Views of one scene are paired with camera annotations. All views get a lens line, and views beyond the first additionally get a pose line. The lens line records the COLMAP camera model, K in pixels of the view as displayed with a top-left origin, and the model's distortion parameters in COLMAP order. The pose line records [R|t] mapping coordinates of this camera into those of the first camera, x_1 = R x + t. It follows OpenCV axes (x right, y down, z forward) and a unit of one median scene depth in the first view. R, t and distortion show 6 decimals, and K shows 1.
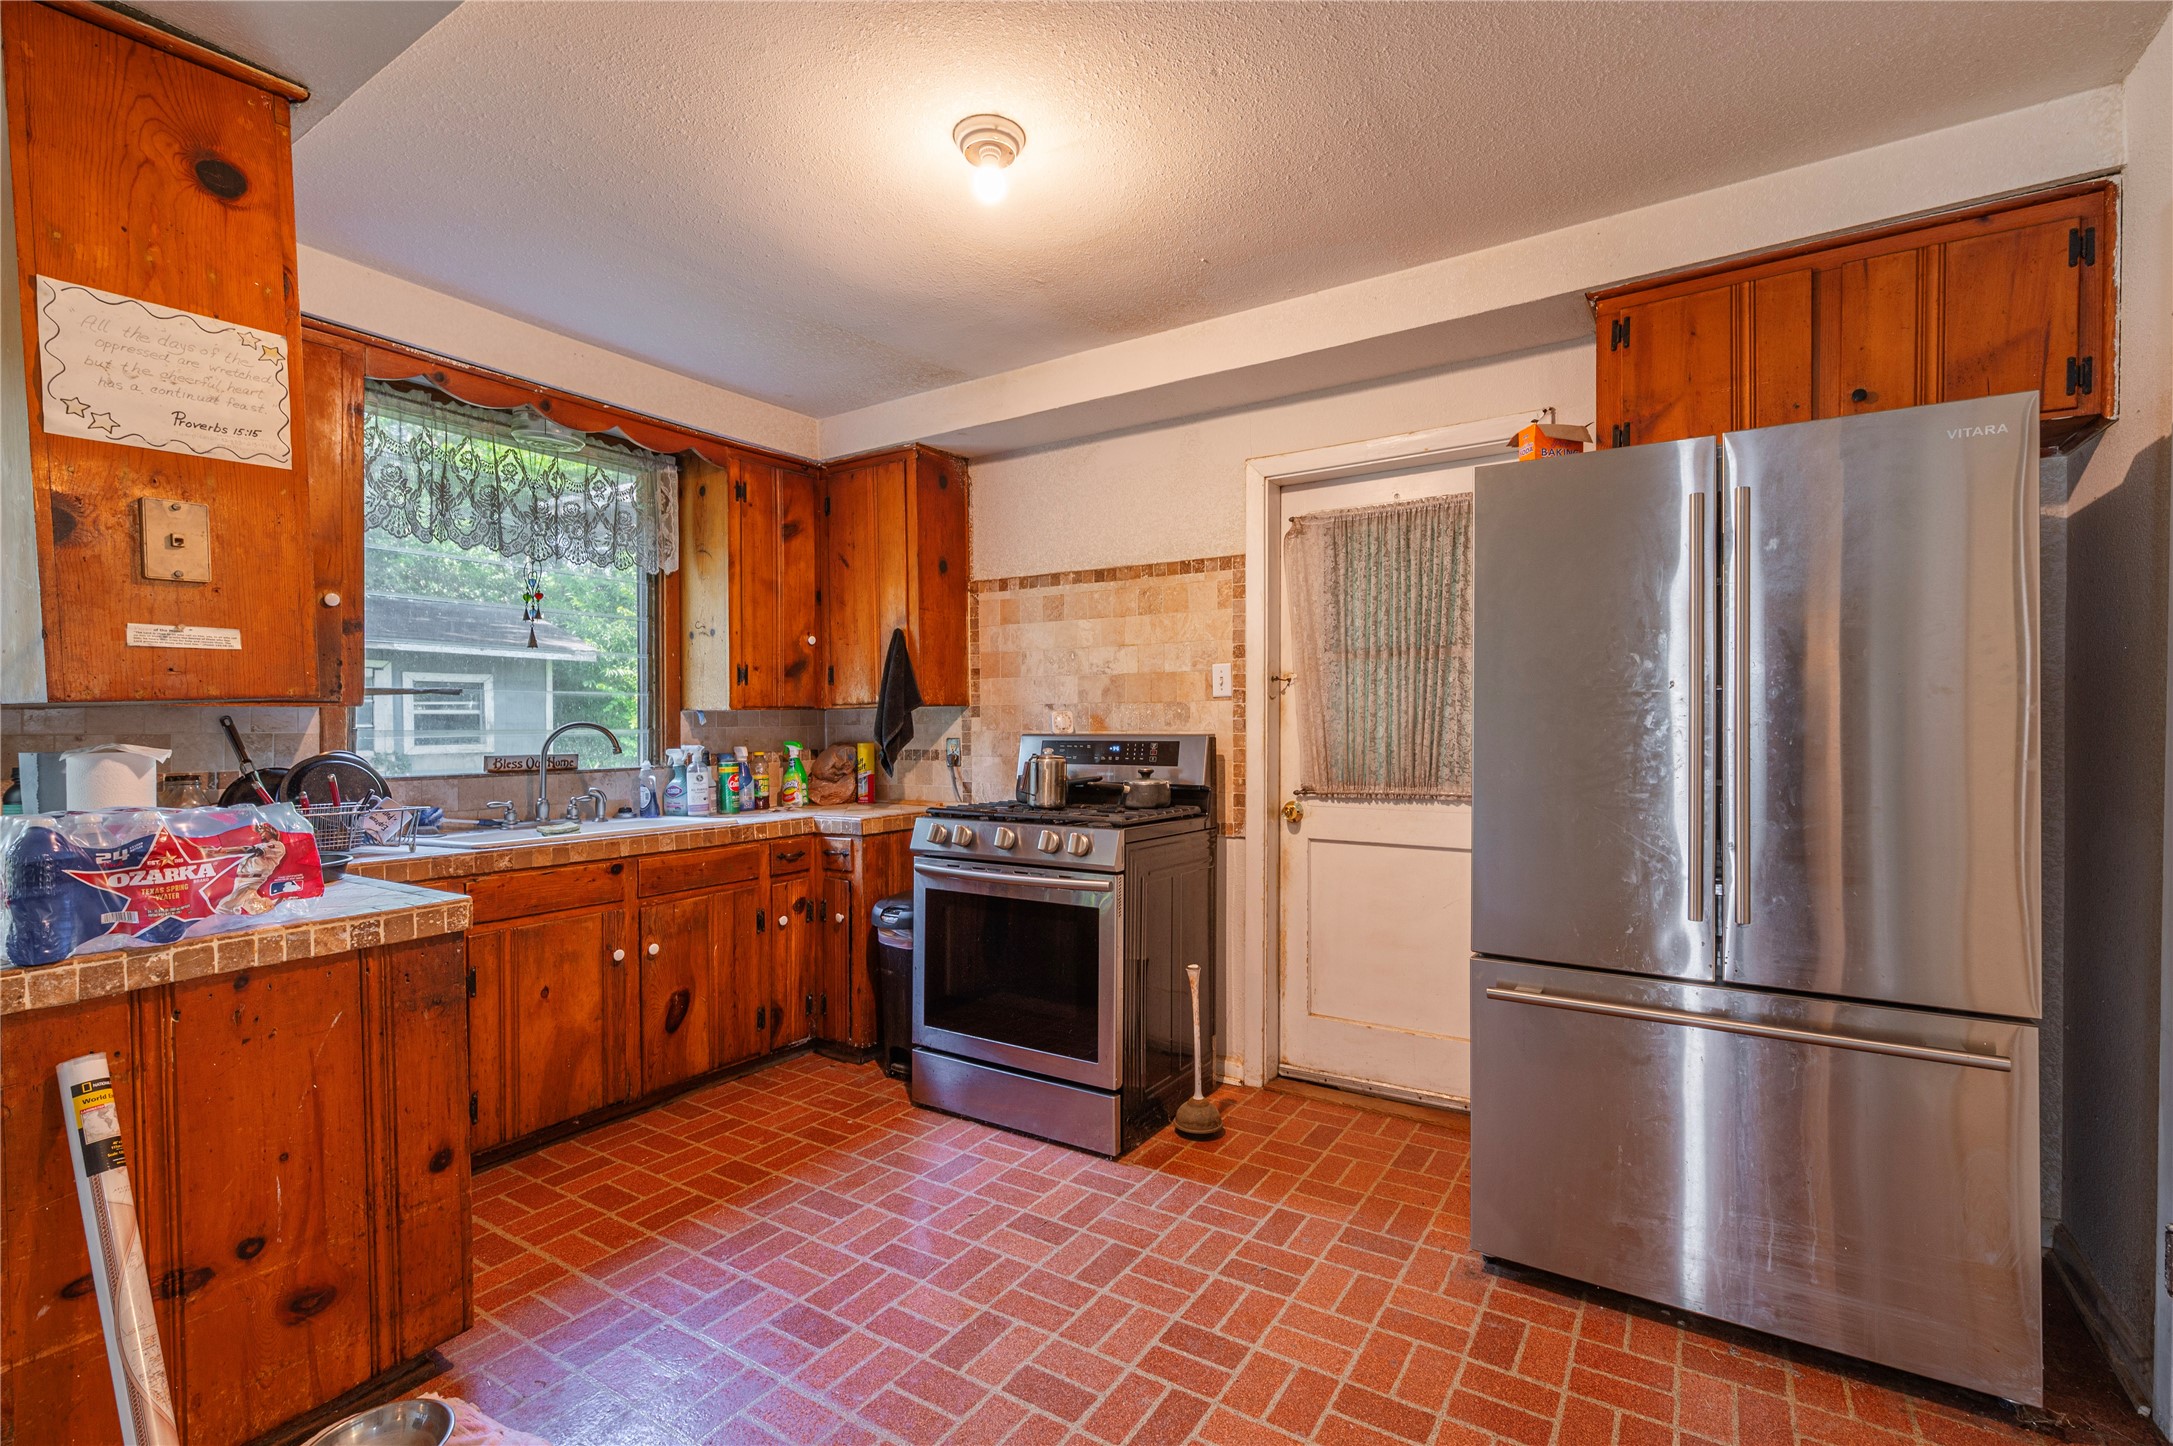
lens RADIAL K [[972.1, 0, 1066.0], [0, 972.1, 722.1], [0, 0, 1]] dist [-0.003584, 0.000954]
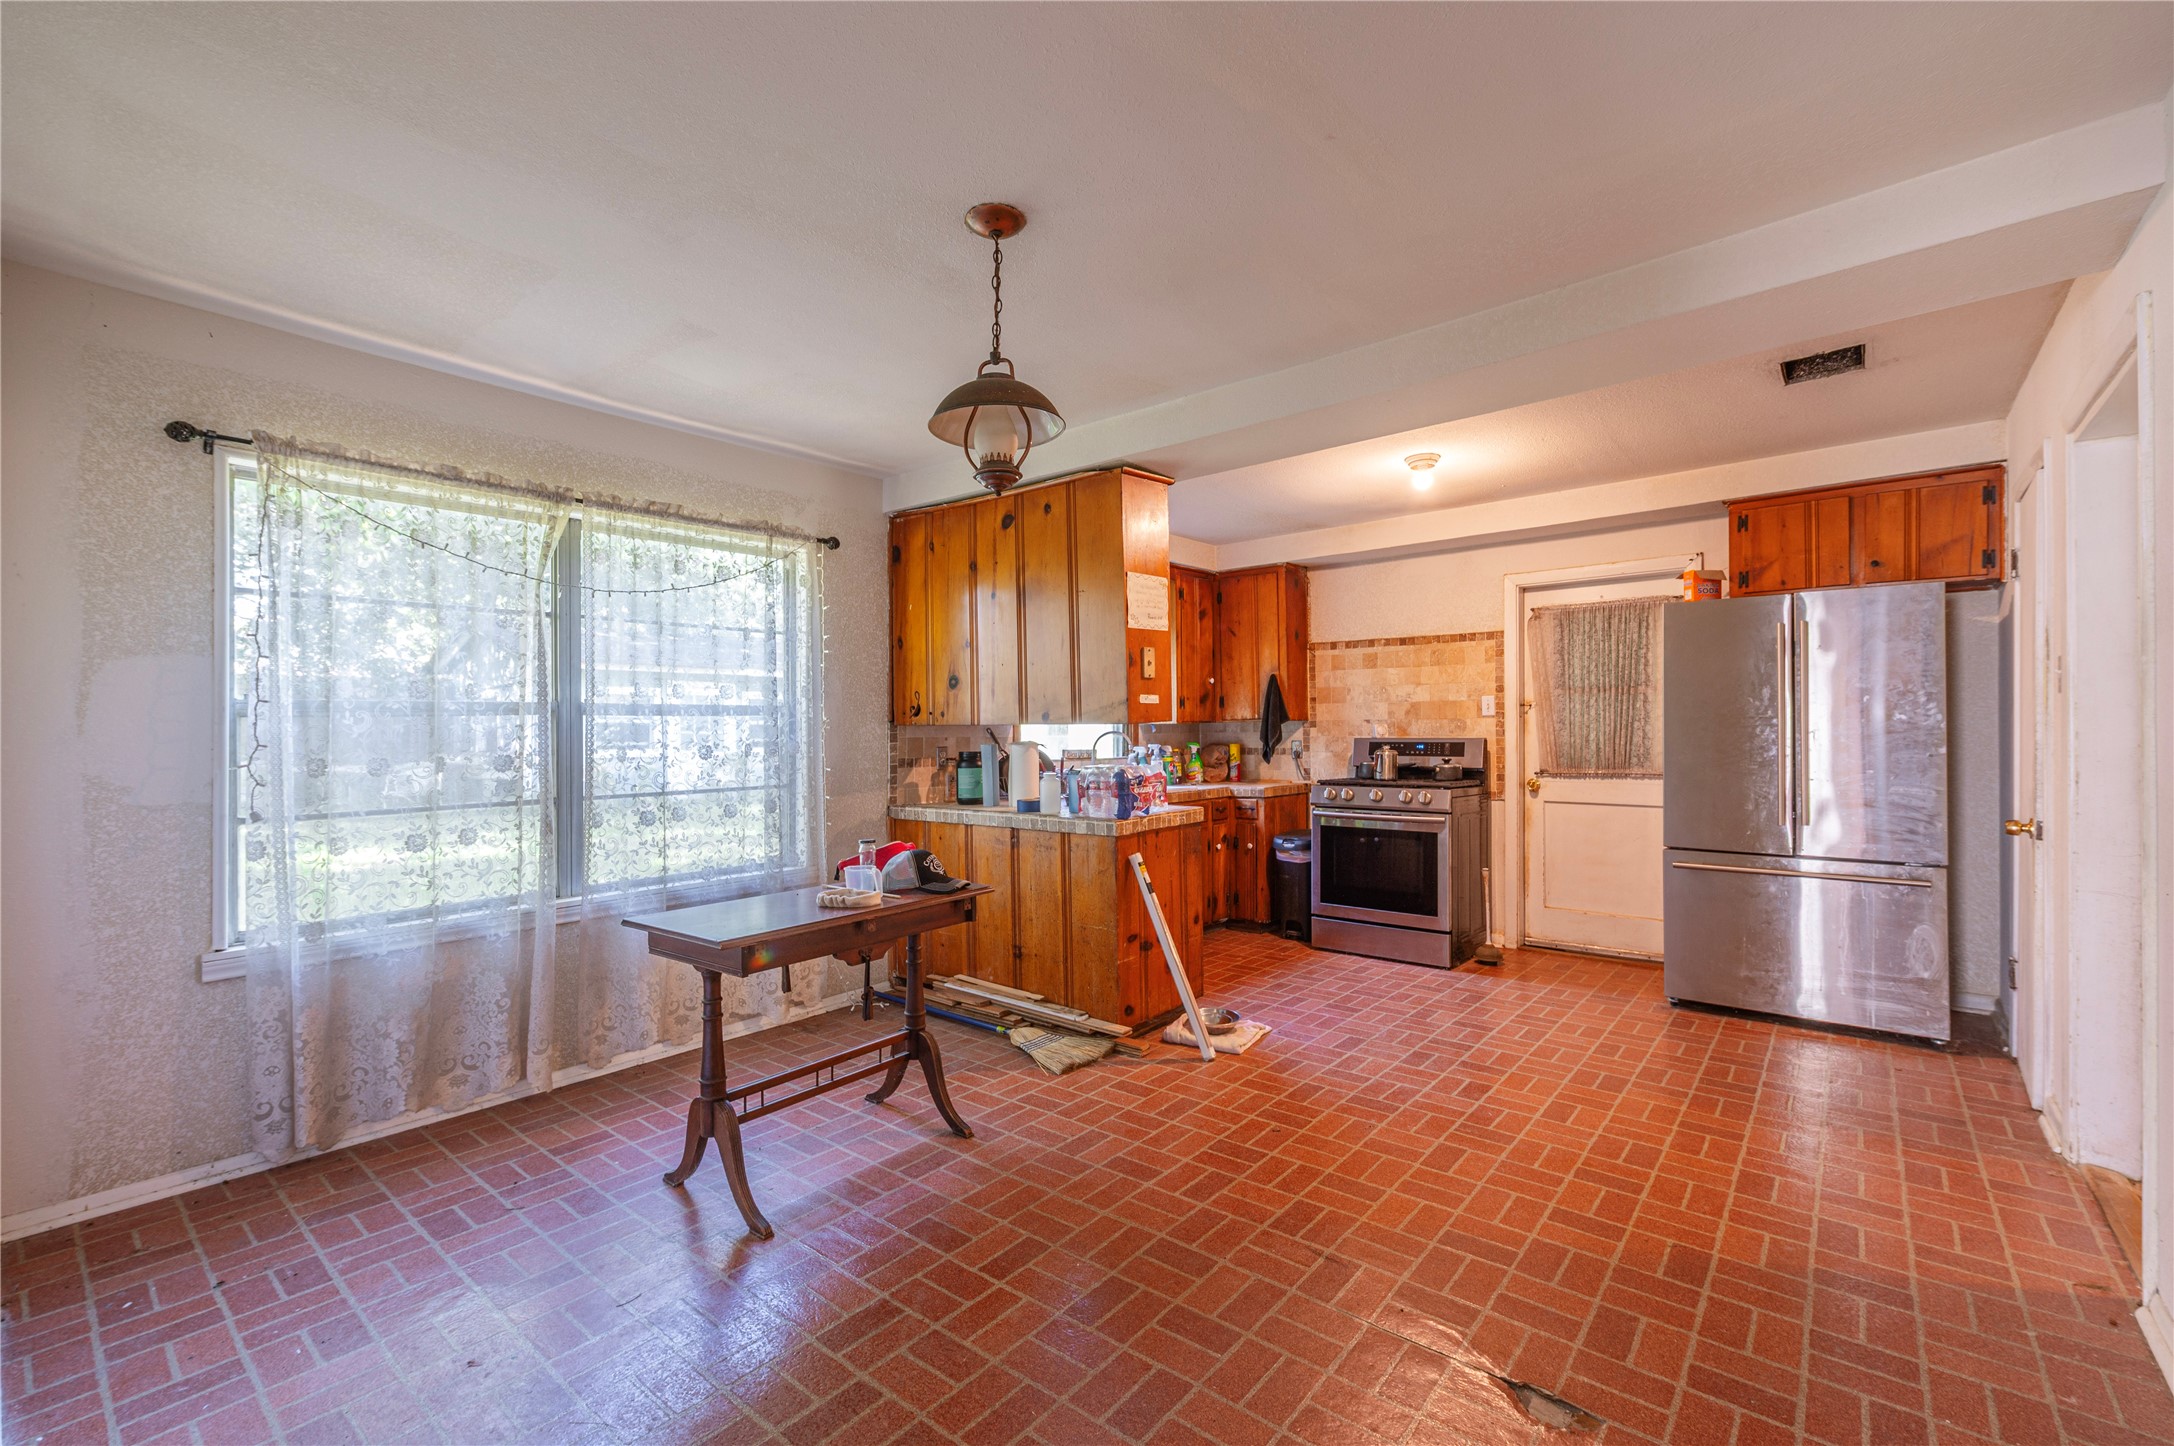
lens RADIAL K [[972.6, 0, 1031.7], [0, 972.6, 719.2], [0, 0, 1]] dist [-0.003584, 0.000954]
pose [[0.992299, -0.001243, -0.123862, -0.567780], [-0.000072, 0.999944, -0.010616, -0.003128], [0.123869, 0.010543, 0.992243, -1.041837]]
